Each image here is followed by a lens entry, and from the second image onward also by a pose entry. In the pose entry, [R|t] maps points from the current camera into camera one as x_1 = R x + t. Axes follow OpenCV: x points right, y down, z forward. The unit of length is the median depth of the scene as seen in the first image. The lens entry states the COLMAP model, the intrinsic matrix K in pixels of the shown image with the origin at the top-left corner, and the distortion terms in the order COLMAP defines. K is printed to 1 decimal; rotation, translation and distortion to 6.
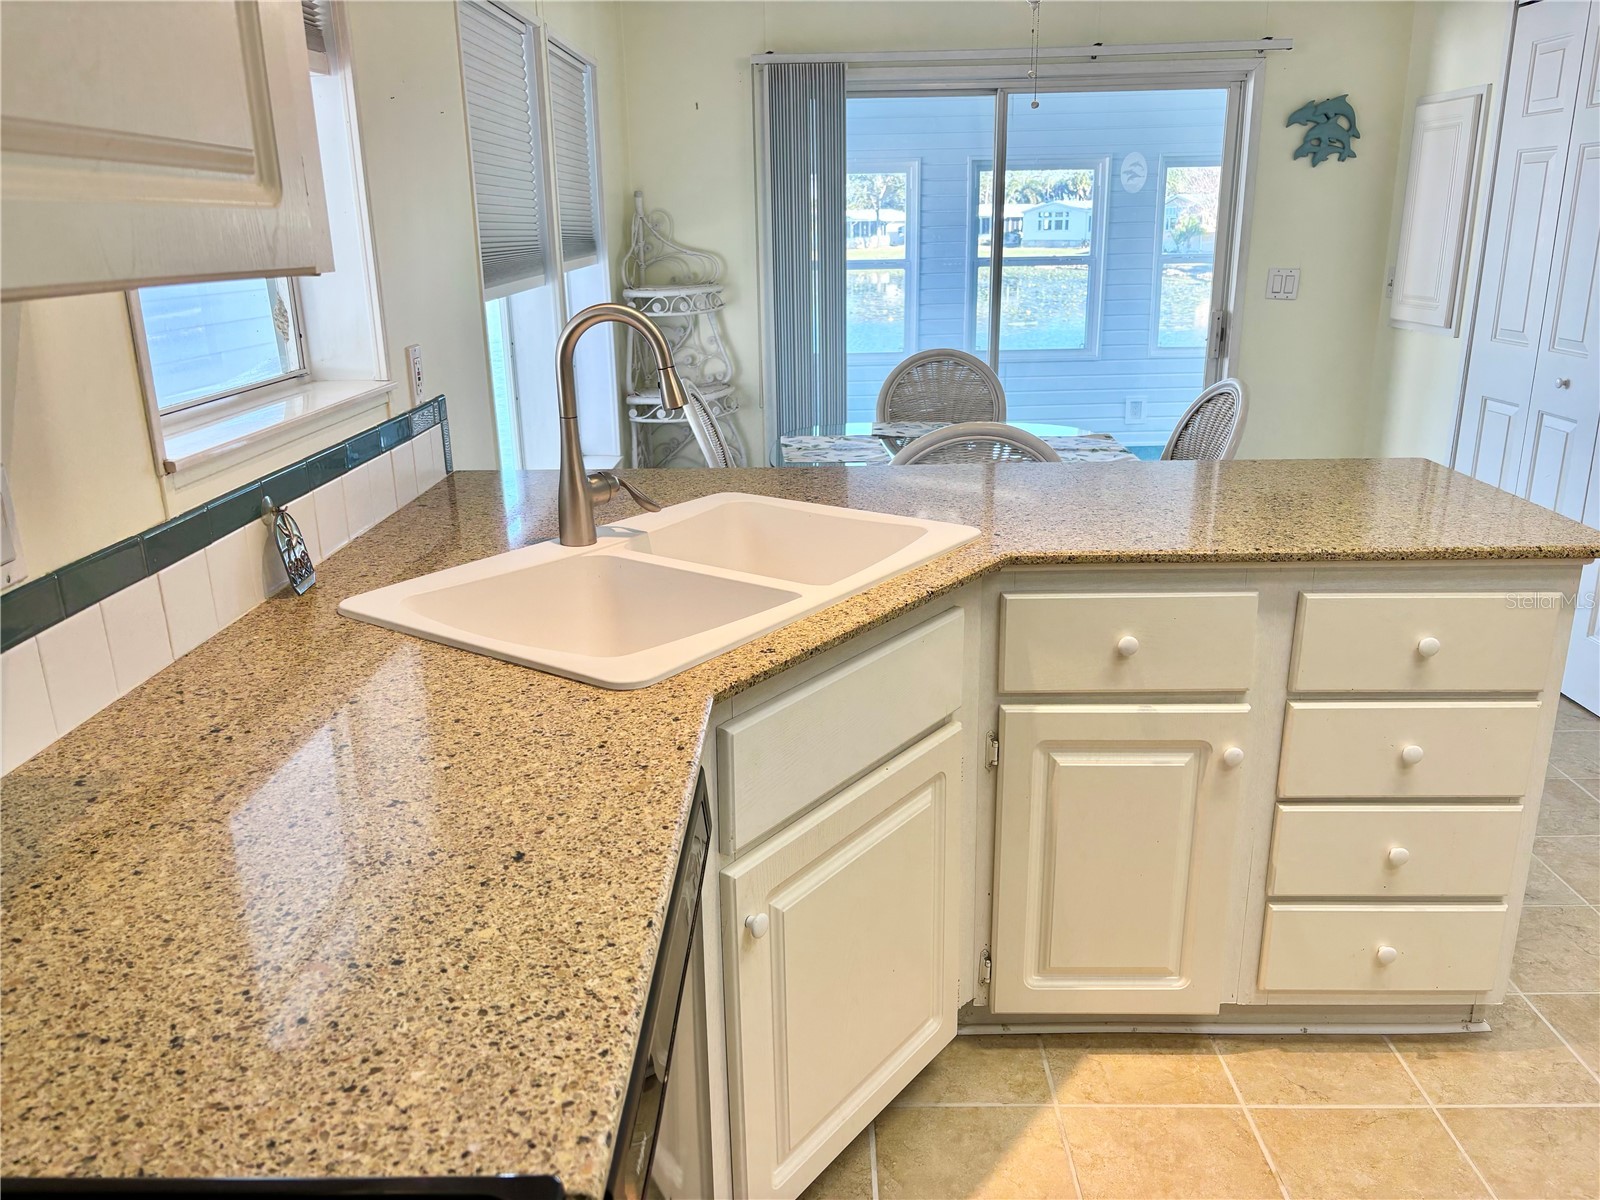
lens RADIAL K [[1218.8, 0, 800.0], [0, 1218.8, 600.0], [0, 0, 1]] dist [0.066614, -0.075886]
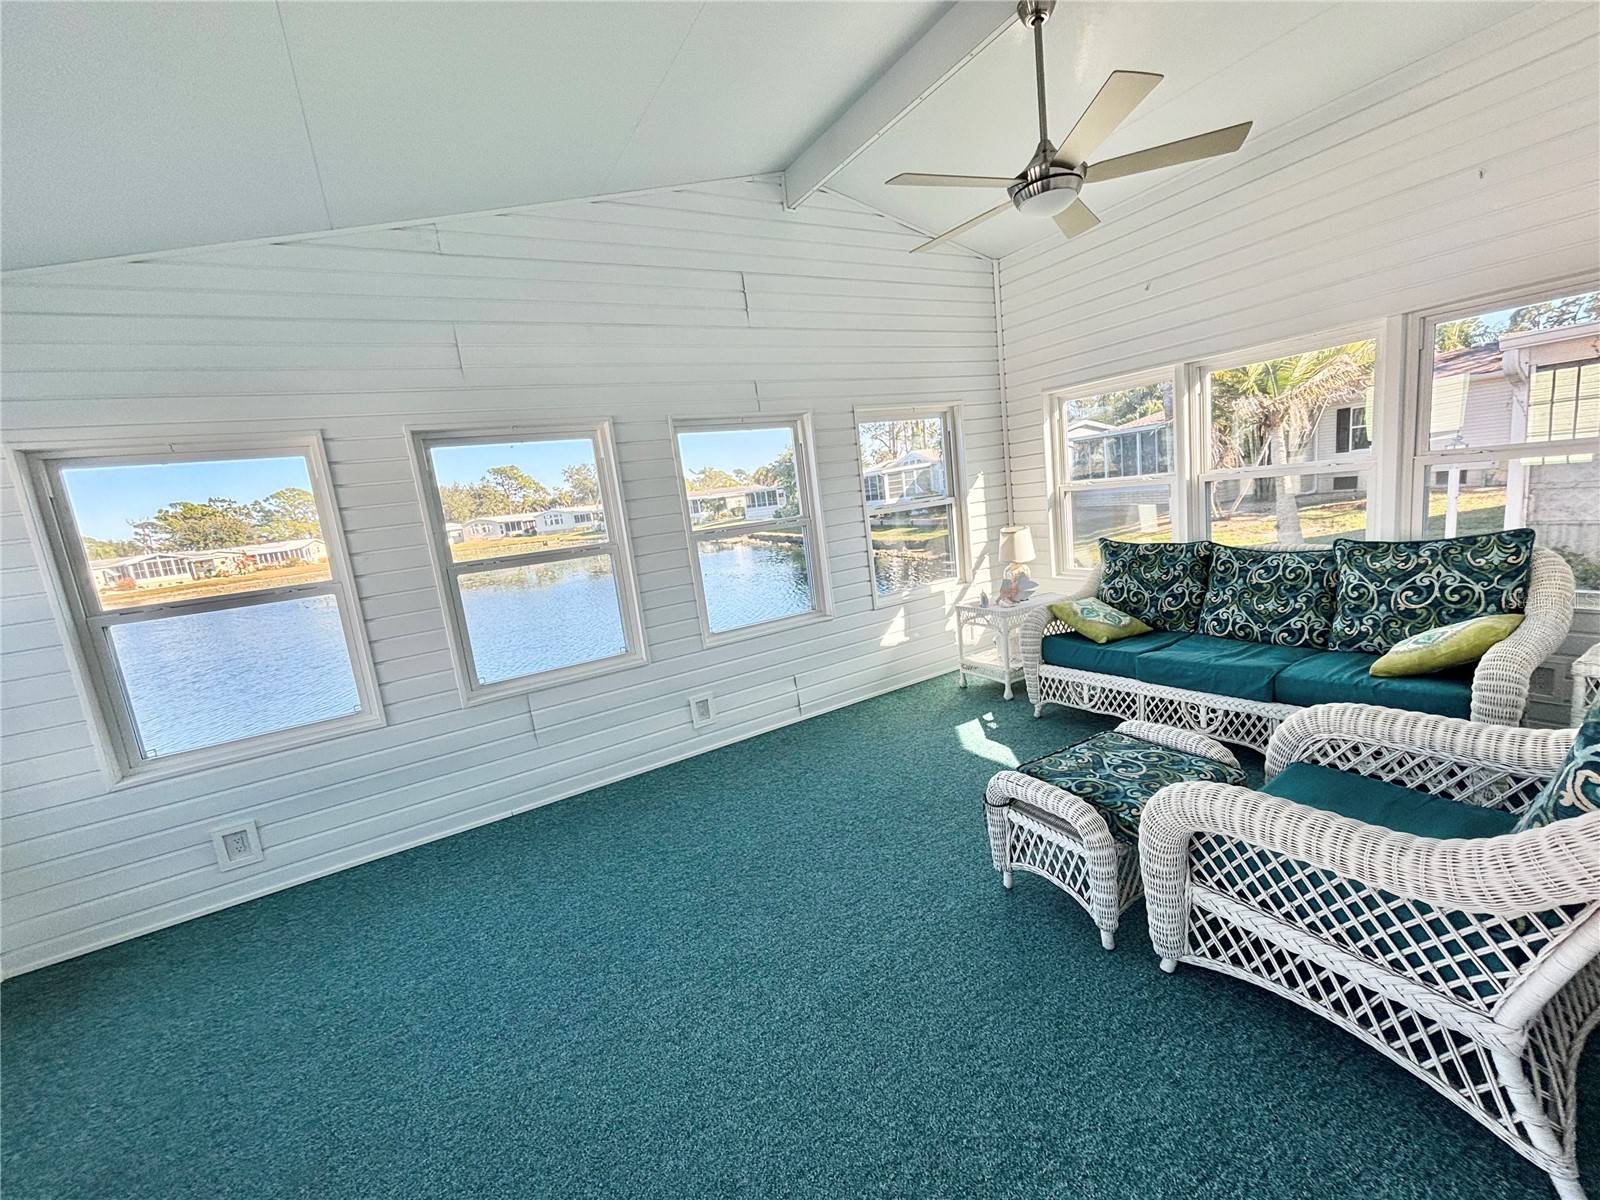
lens RADIAL K [[649.2, 0, 800.0], [0, 649.2, 600.0], [0, 0, 1]] dist [-0.003441, 0.003434]
pose [[0.844057, -0.169539, 0.508749, 0.437607], [0.252078, 0.962796, -0.097371, -0.625657], [-0.473313, 0.210431, 0.855391, 2.140348]]
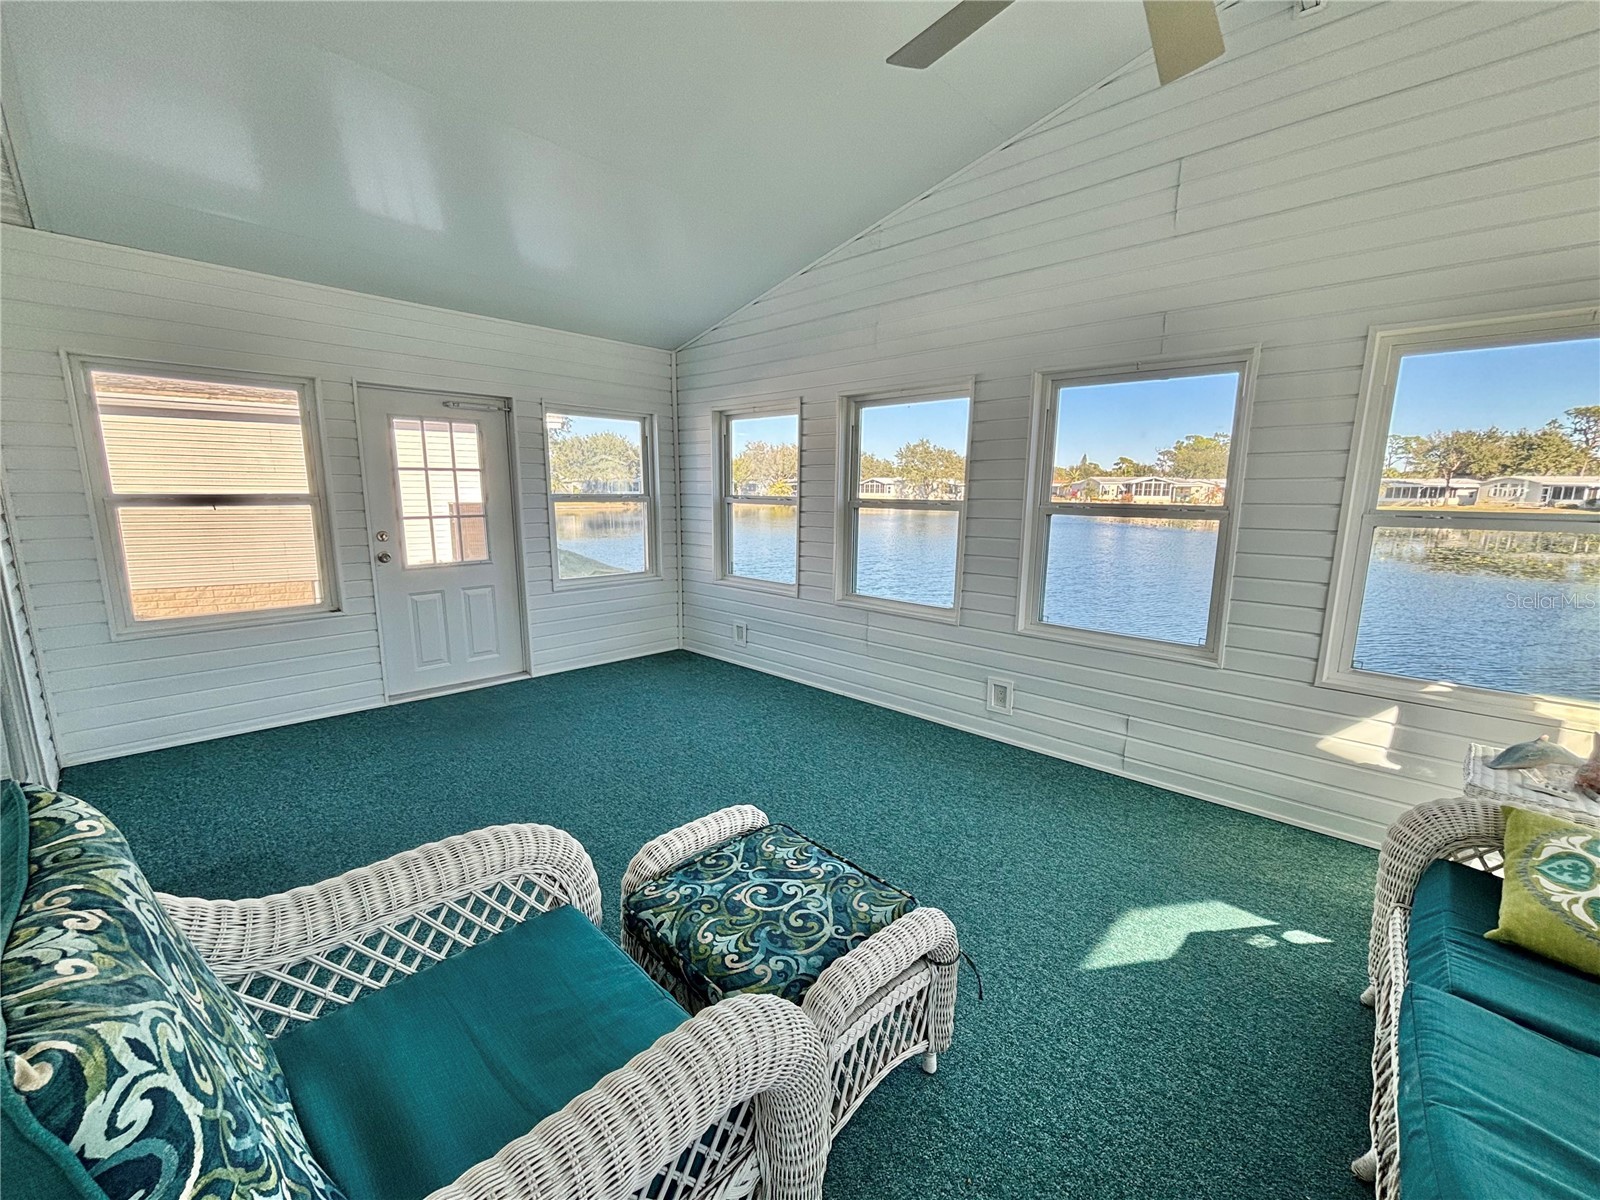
lens RADIAL K [[648.8, 0, 794.2], [0, 648.8, 600.7], [0, 0, 1]] dist [-0.001471, -0.000559]
pose [[0.732849, 0.137469, -0.666359, 1.633839], [-0.215061, 0.975967, -0.035179, -0.638496], [0.645508, 0.169089, 0.744801, 2.240215]]
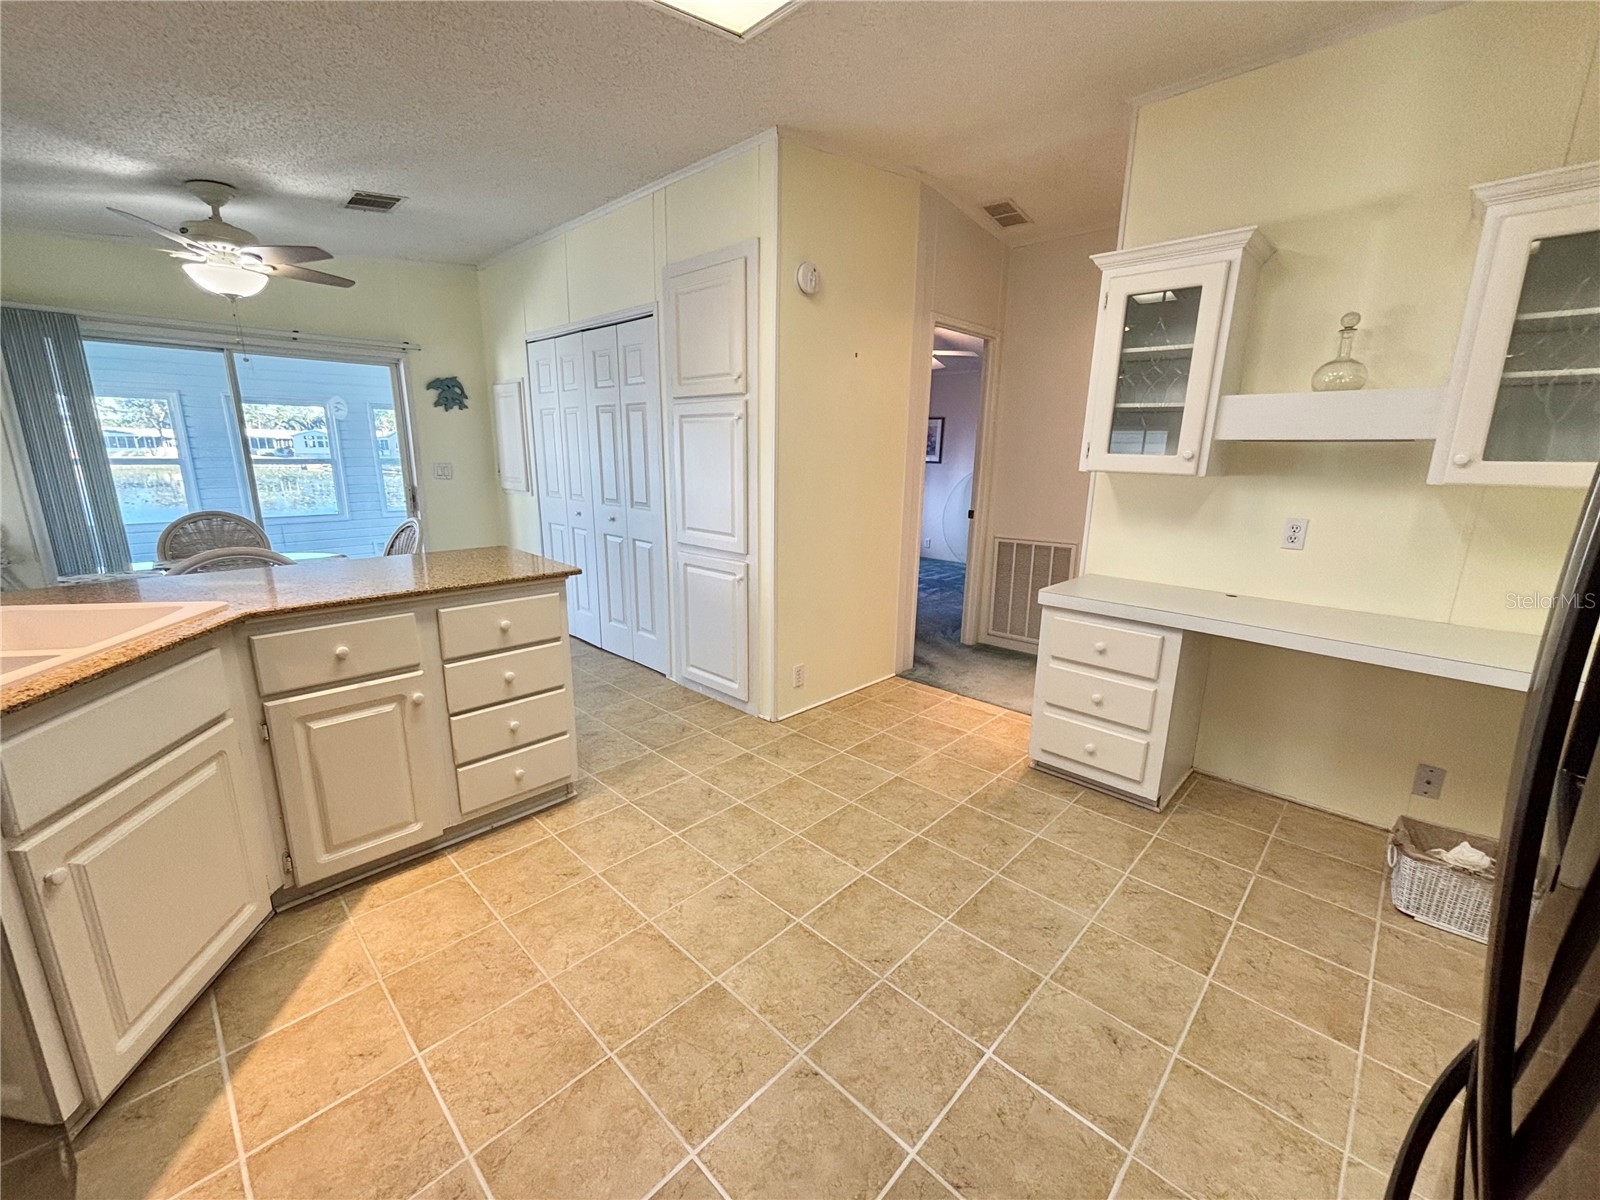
lens RADIAL K [[660.0, 0, 801.0], [0, 660.0, 606.5], [0, 0, 1]] dist [-0.000036, 0.003588]
pose [[0.688049, -0.146694, 0.710682, 0.044090], [0.190654, 0.981492, 0.018011, 0.075725], [-0.700171, 0.123102, 0.703283, -0.162112]]
